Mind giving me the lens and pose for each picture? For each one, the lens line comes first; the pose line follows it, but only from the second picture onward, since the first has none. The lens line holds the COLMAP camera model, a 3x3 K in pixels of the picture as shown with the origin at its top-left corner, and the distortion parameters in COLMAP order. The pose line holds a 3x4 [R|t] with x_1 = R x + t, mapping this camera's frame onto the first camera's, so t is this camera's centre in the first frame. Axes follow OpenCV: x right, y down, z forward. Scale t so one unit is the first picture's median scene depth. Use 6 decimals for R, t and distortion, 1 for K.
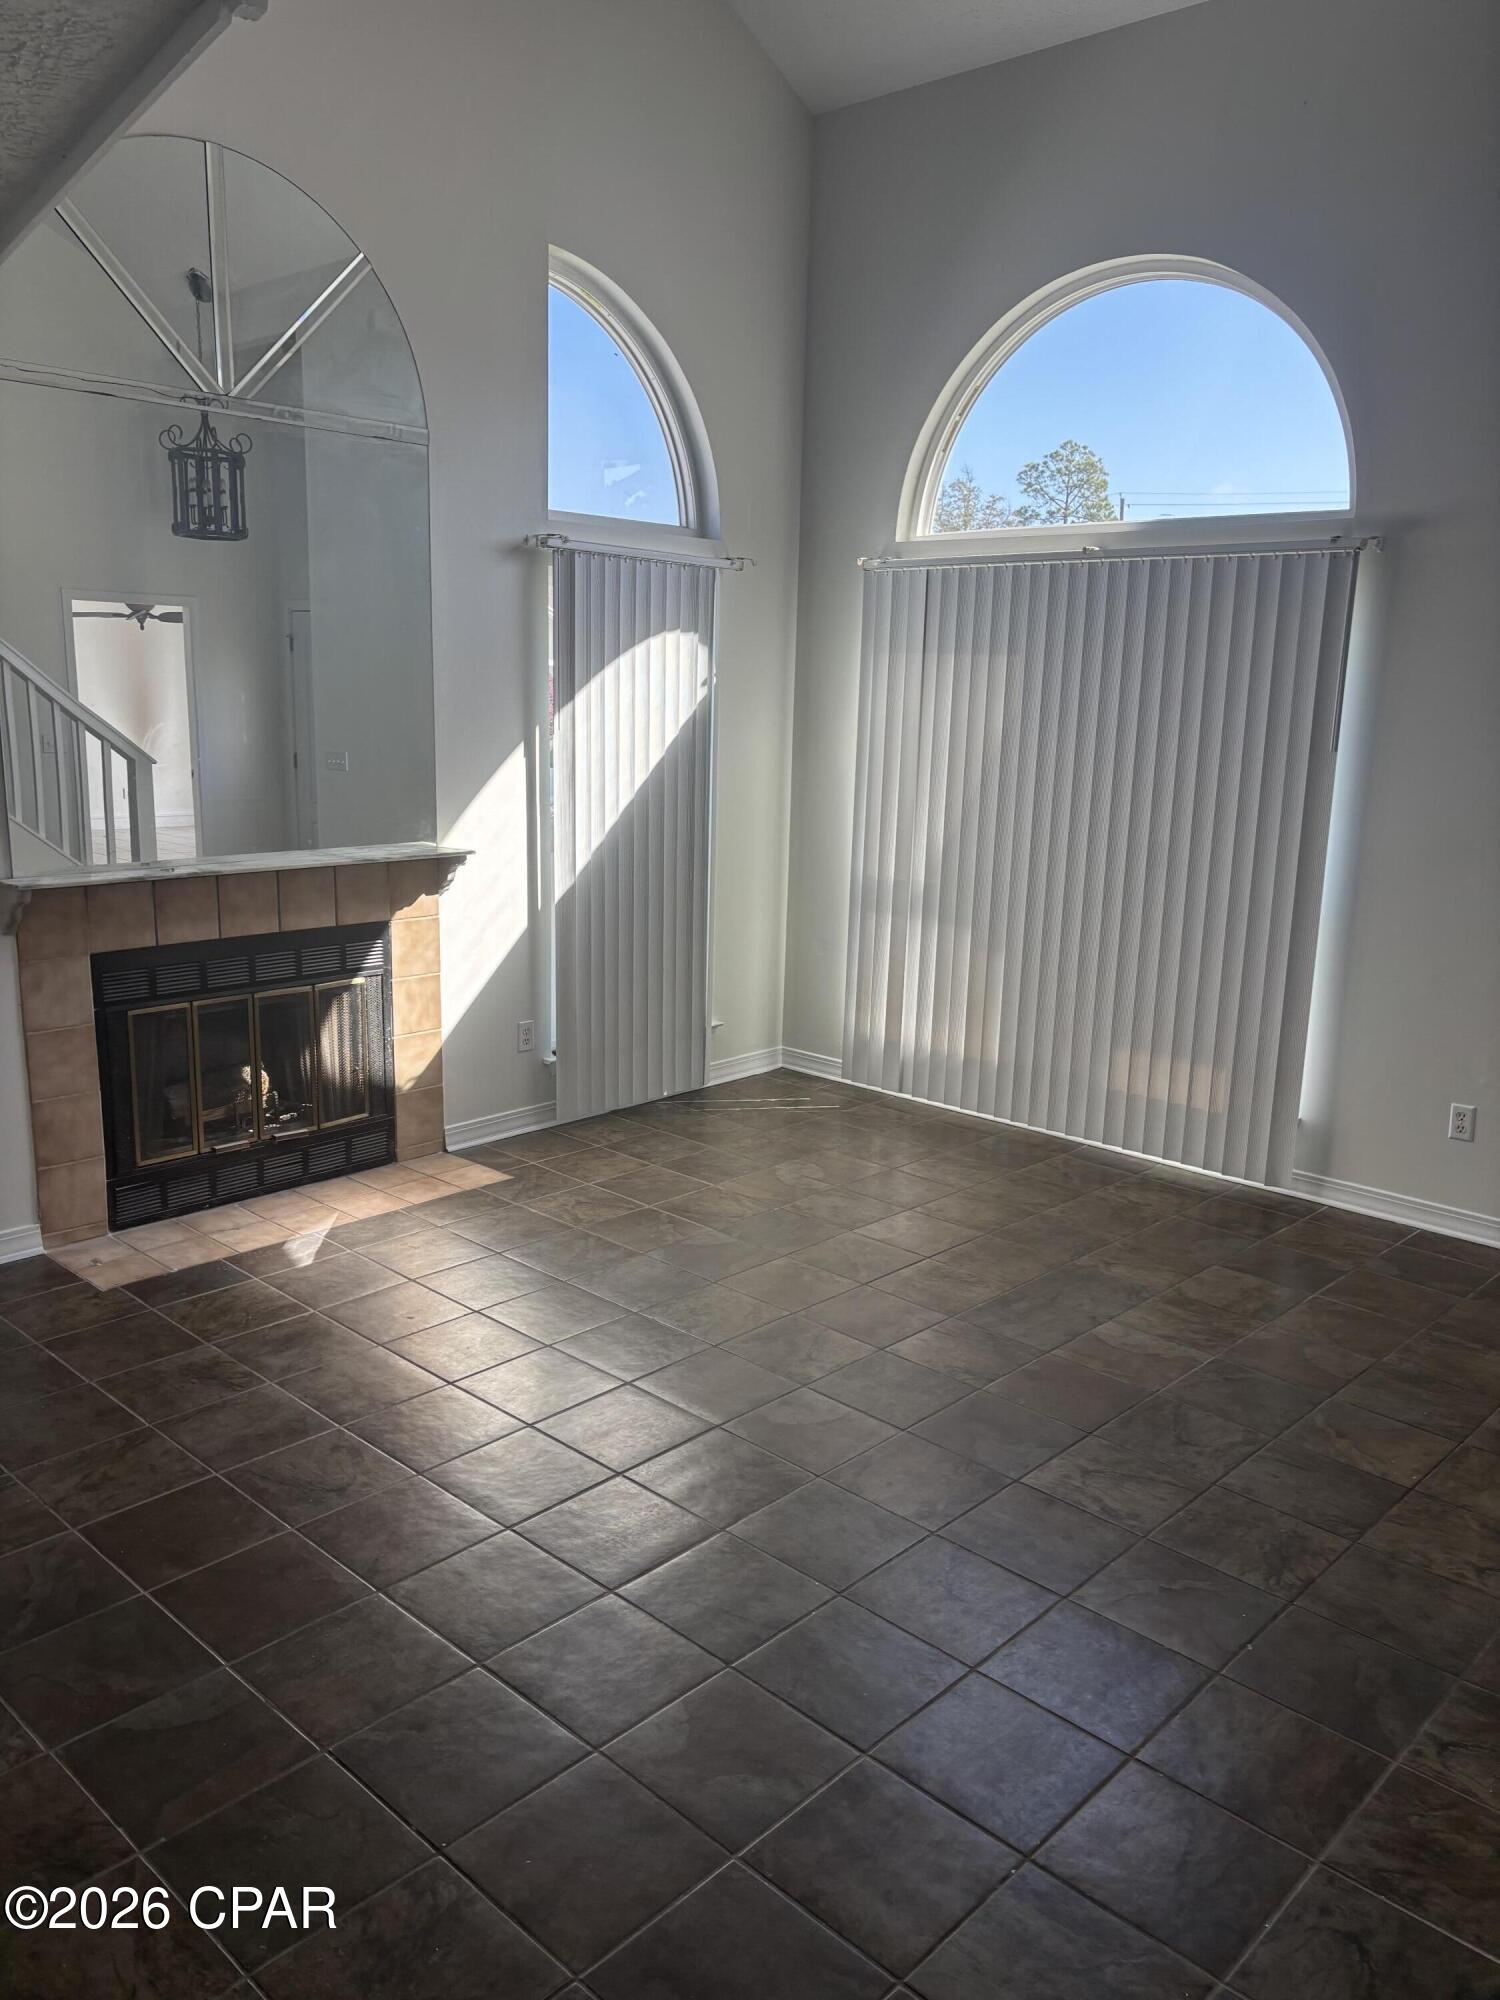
lens RADIAL K [[1489.5, 0, 750.0], [0, 1489.5, 1000.0], [0, 0, 1]] dist [0.032132, -0.000996]
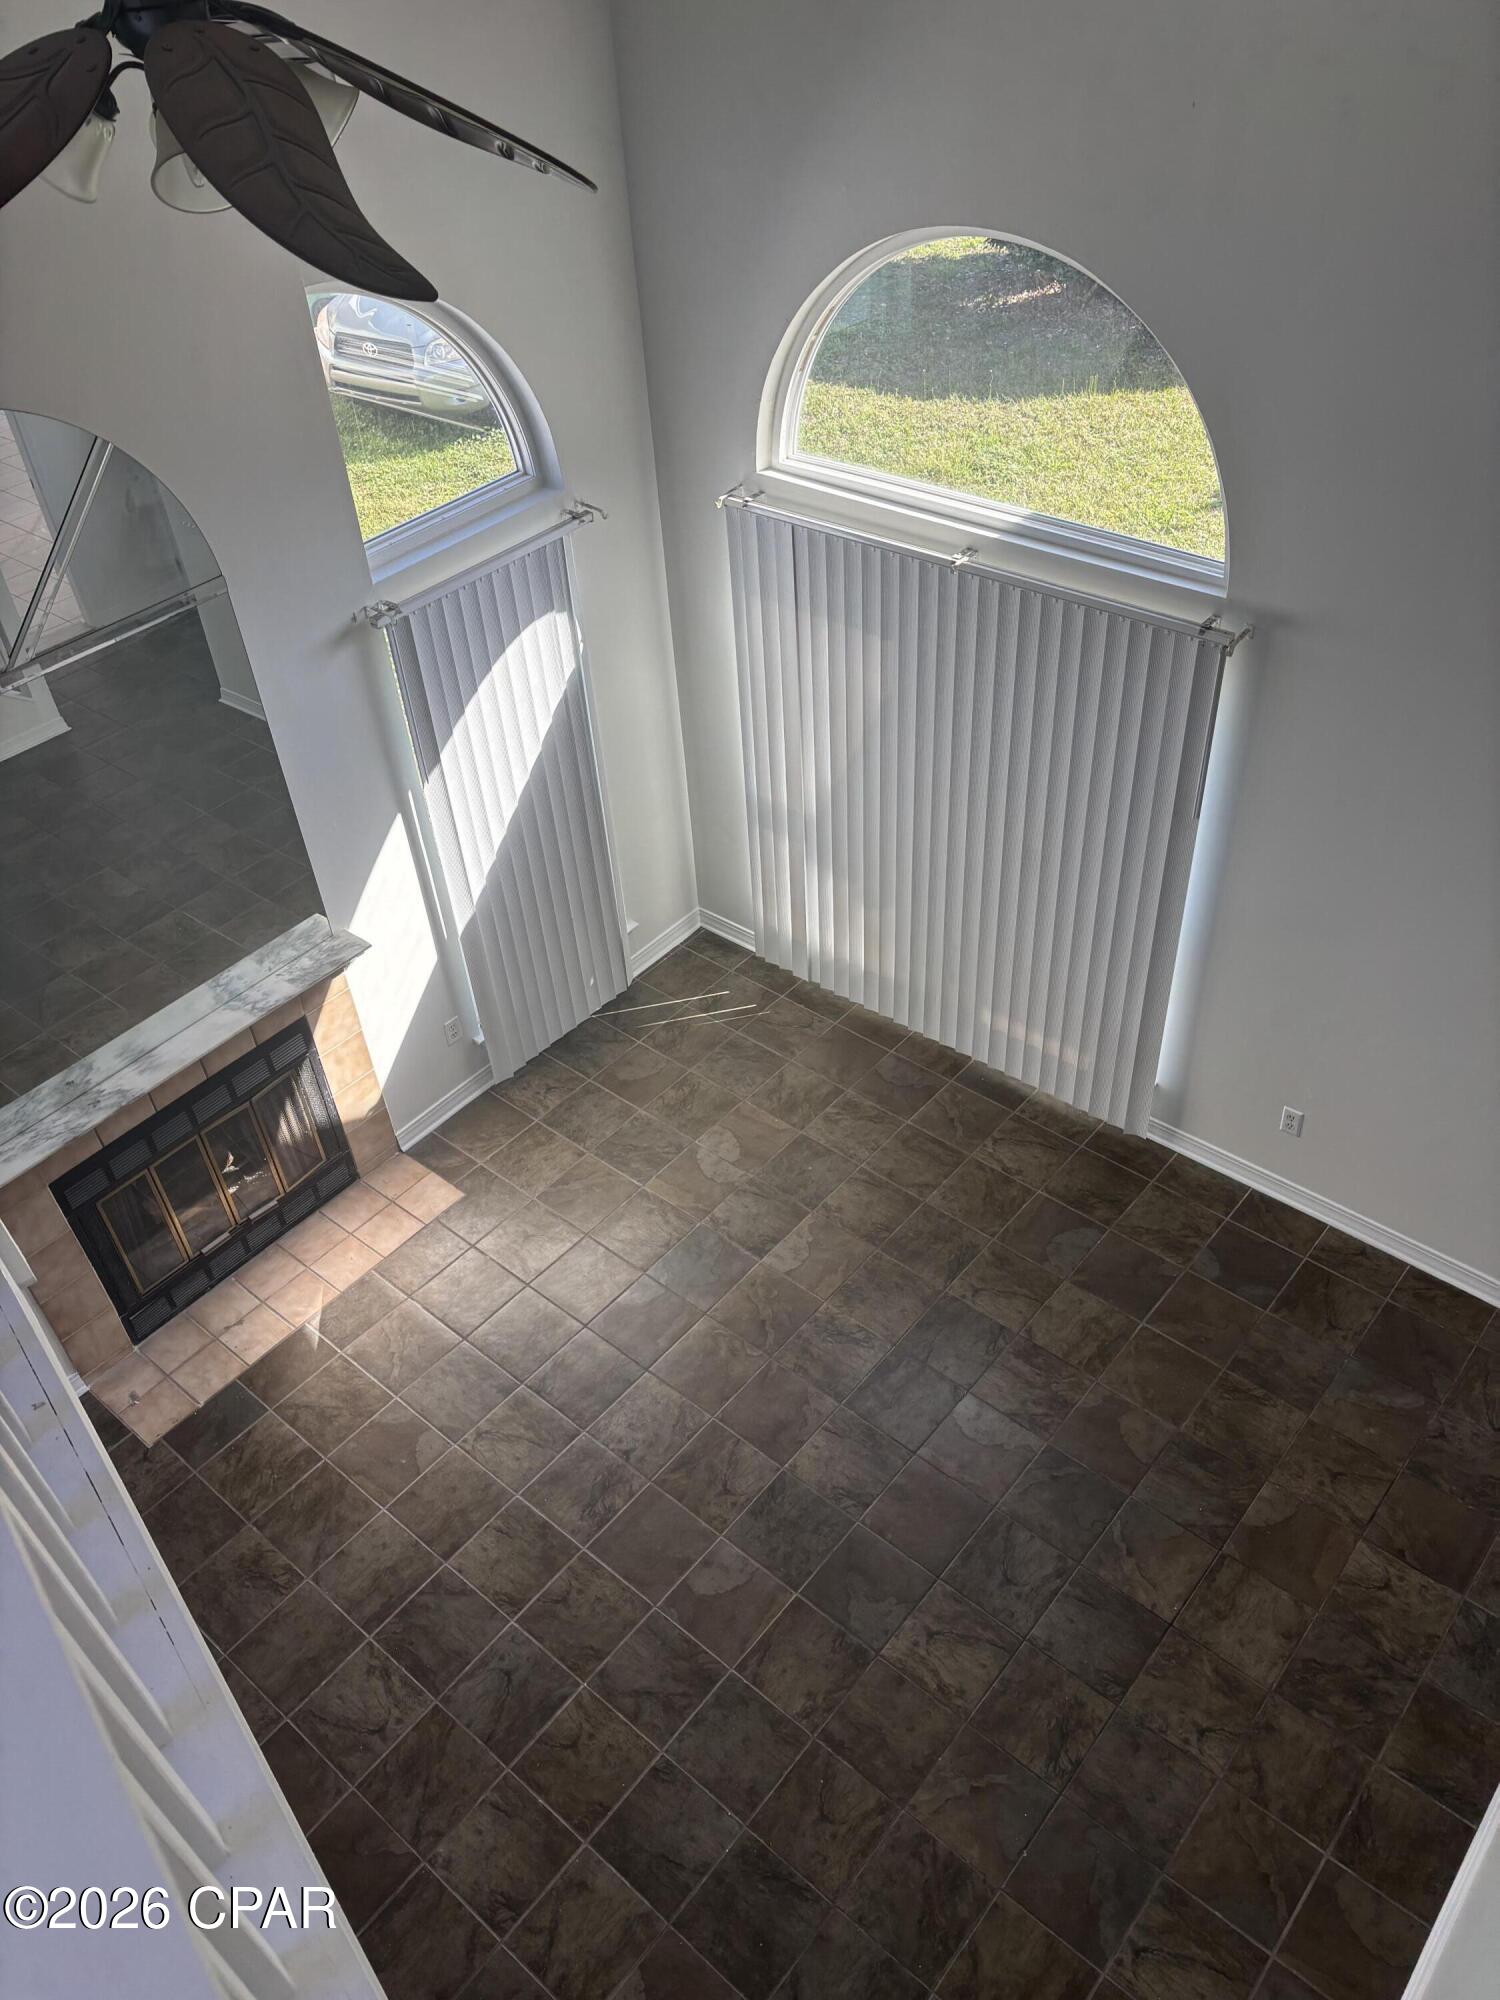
lens RADIAL K [[1508.8, 0, 750.0], [0, 1508.8, 1000.0], [0, 0, 1]] dist [0.073221, -0.051442]
pose [[0.995198, -0.096686, -0.015261, 0.091879], [0.092490, 0.877822, 0.469973, -0.553217], [-0.032044, -0.469127, 0.882549, 0.043472]]
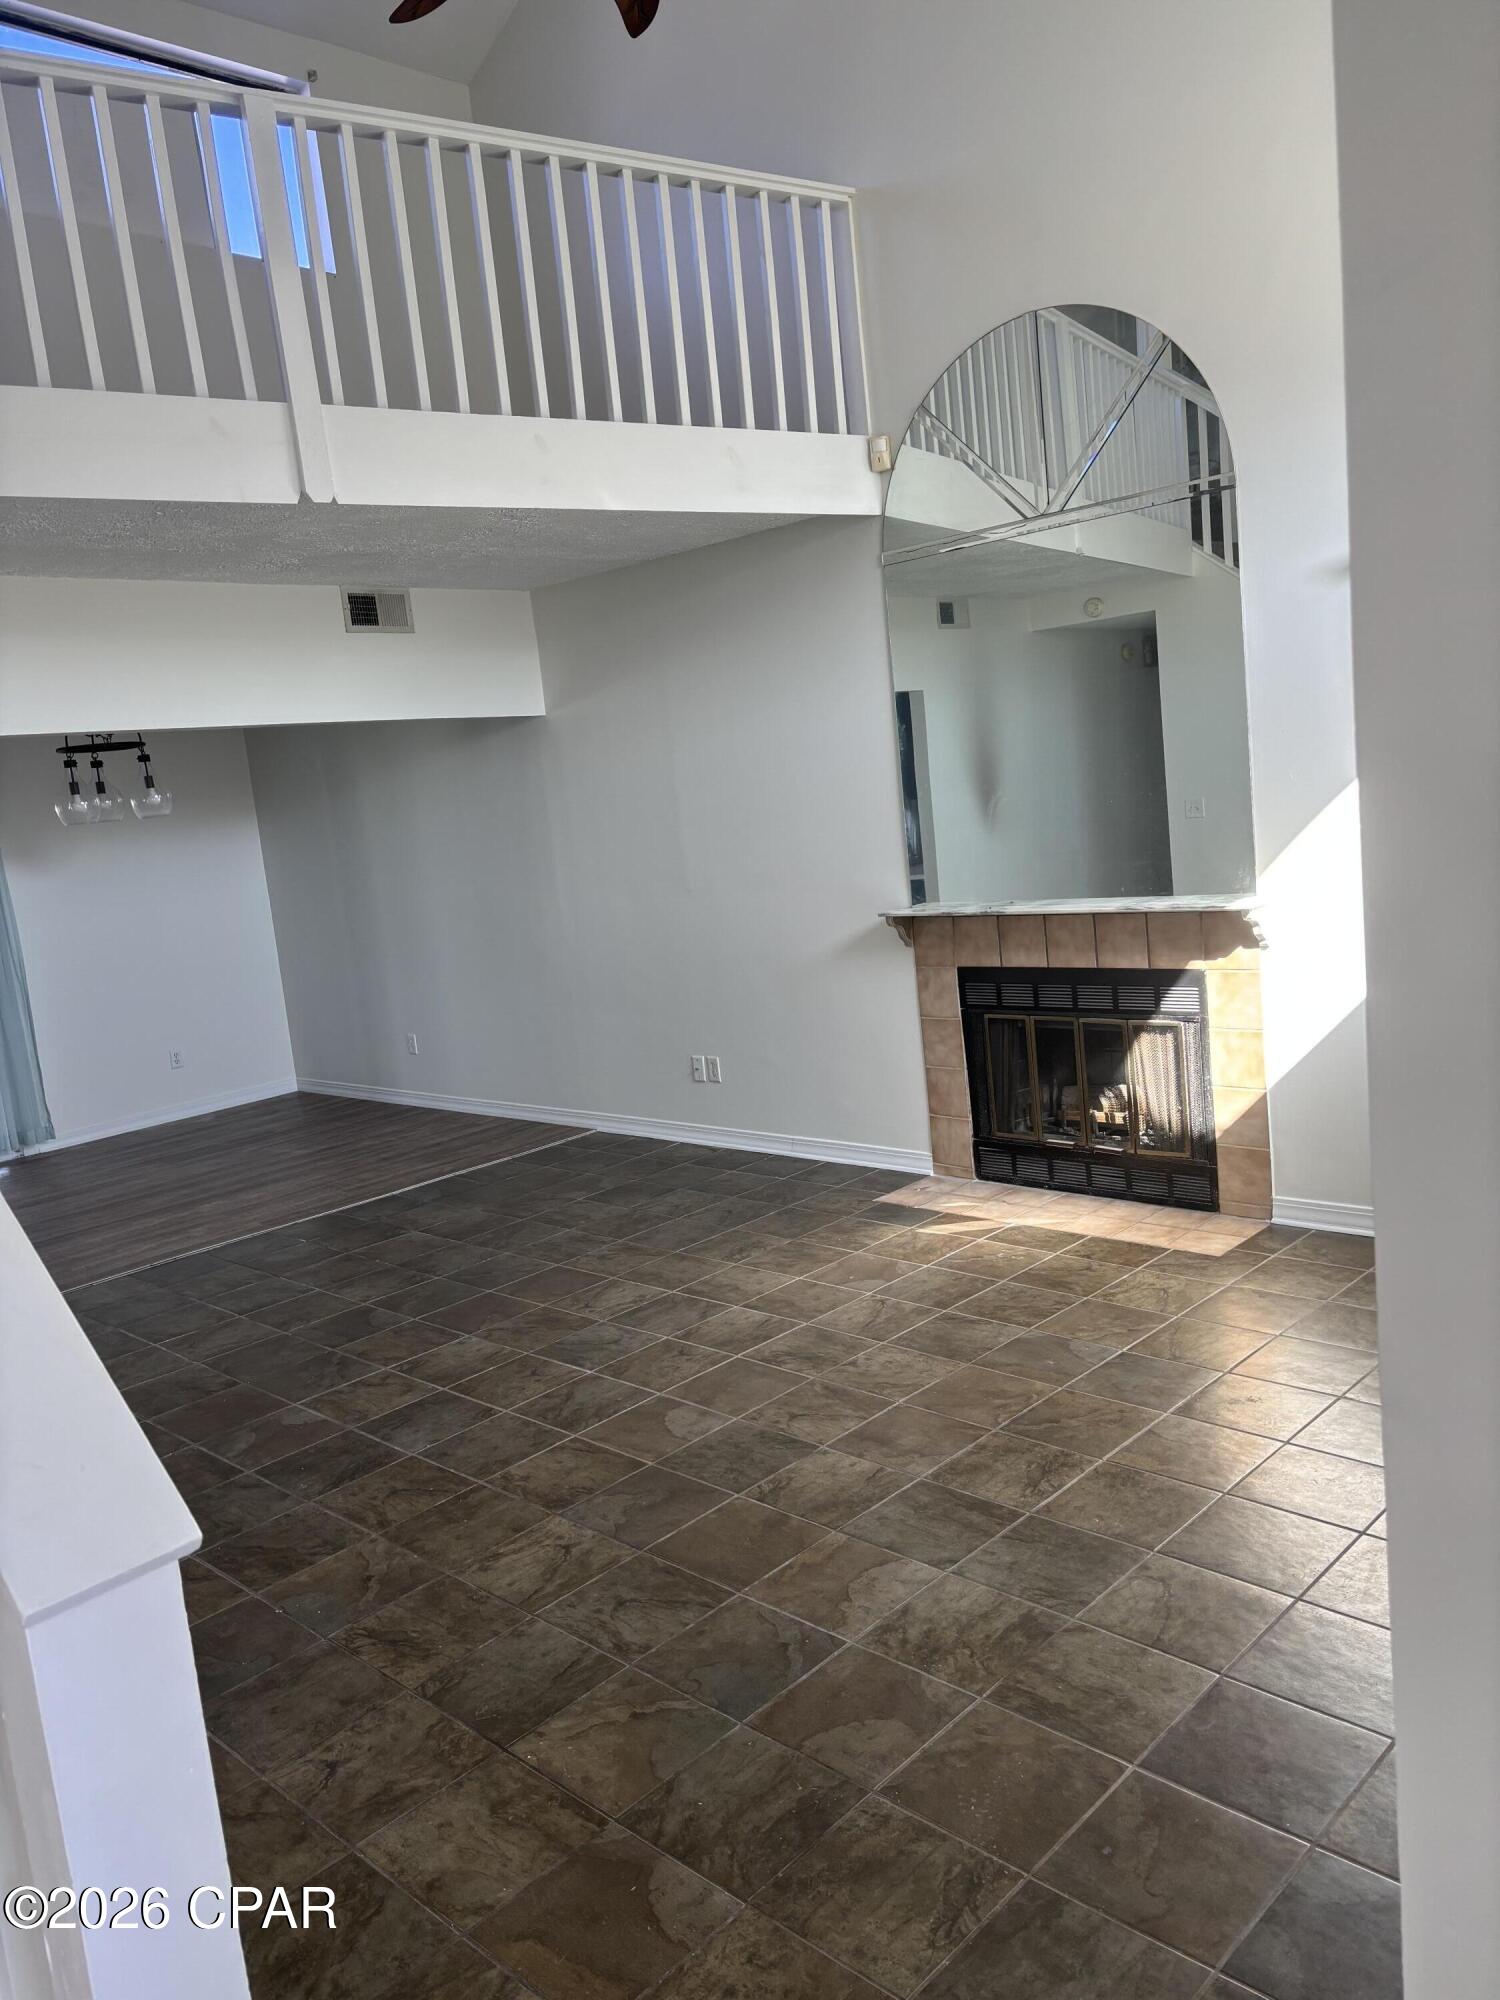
lens RADIAL K [[1508.8, 0, 750.0], [0, 1508.8, 1000.0], [0, 0, 1]] dist [0.073221, -0.051442]
pose [[-0.012634, 0.119675, -0.992733, 0.798908], [-0.107729, 0.986870, 0.120340, -0.126479], [0.994100, 0.108466, 0.000425, 0.714152]]
